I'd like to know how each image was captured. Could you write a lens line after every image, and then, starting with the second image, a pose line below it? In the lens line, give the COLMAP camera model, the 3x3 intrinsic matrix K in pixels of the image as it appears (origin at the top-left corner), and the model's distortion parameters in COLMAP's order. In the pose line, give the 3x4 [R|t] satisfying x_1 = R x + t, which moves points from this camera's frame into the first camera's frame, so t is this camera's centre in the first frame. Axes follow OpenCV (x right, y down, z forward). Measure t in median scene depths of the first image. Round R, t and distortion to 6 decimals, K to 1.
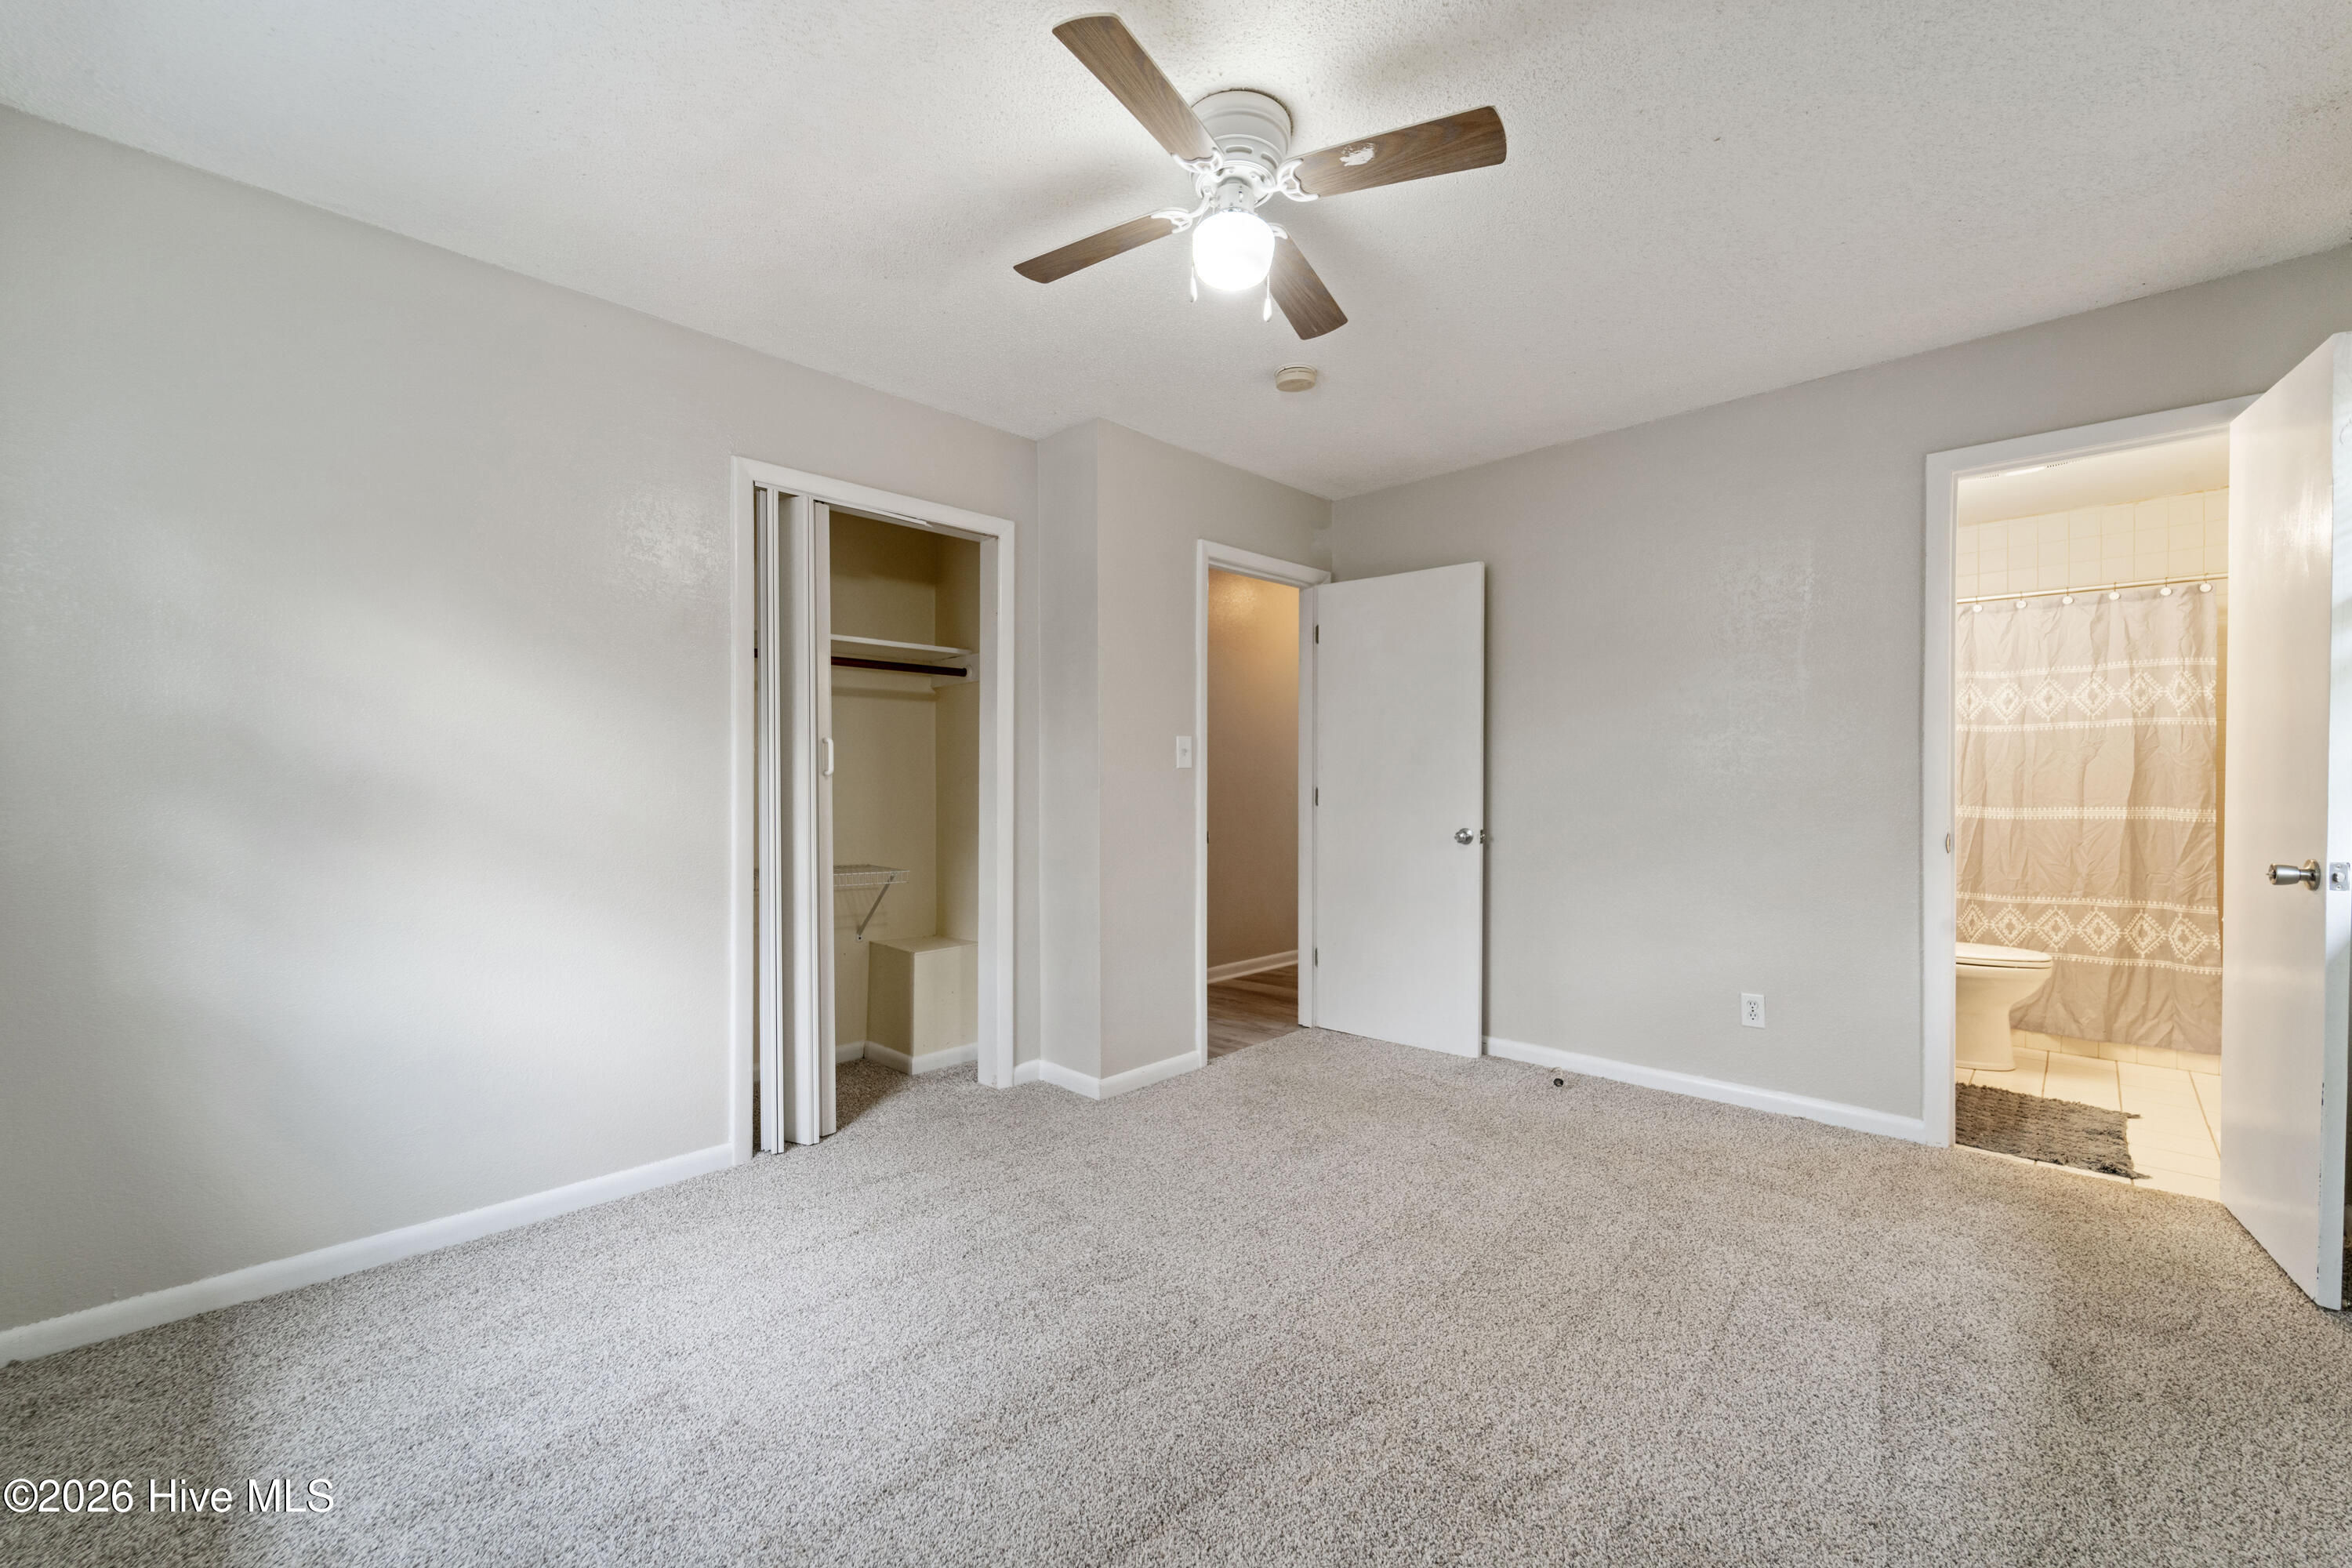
lens RADIAL K [[959.5, 0, 1184.3], [0, 959.5, 799.2], [0, 0, 1]] dist [0.002537, -0.002428]
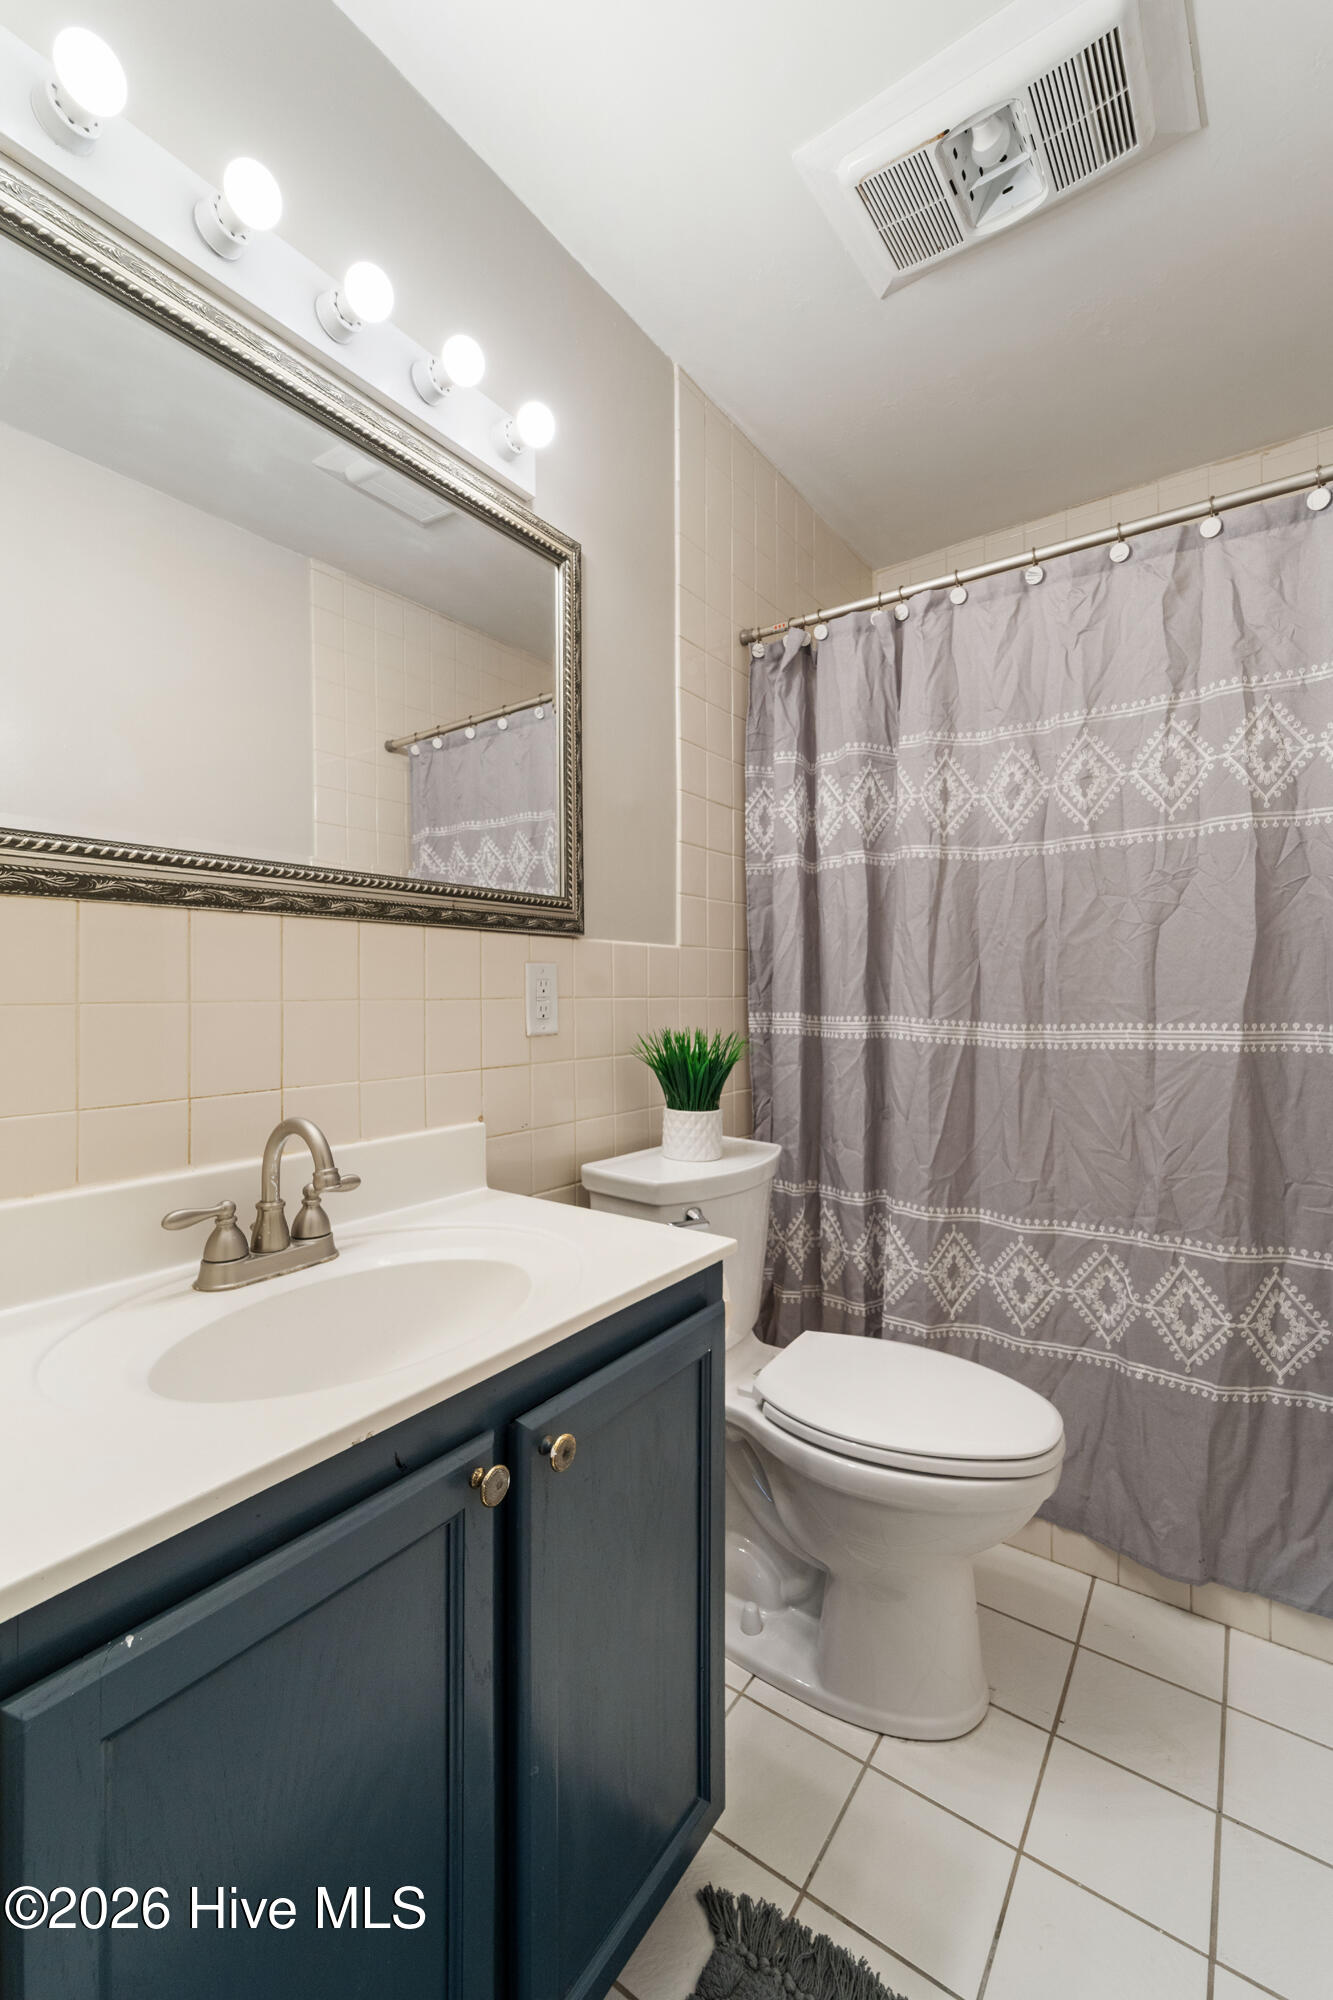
lens RADIAL K [[815.9, 0, 673.5], [0, 815.9, 992.4], [0, 0, 1]] dist [0.002537, -0.002428]
pose [[0.989857, 0.001525, 0.142062, 0.672896], [0.000726, 0.999875, -0.015793, 0.000039], [-0.142068, 0.015736, 0.989732, 0.669383]]
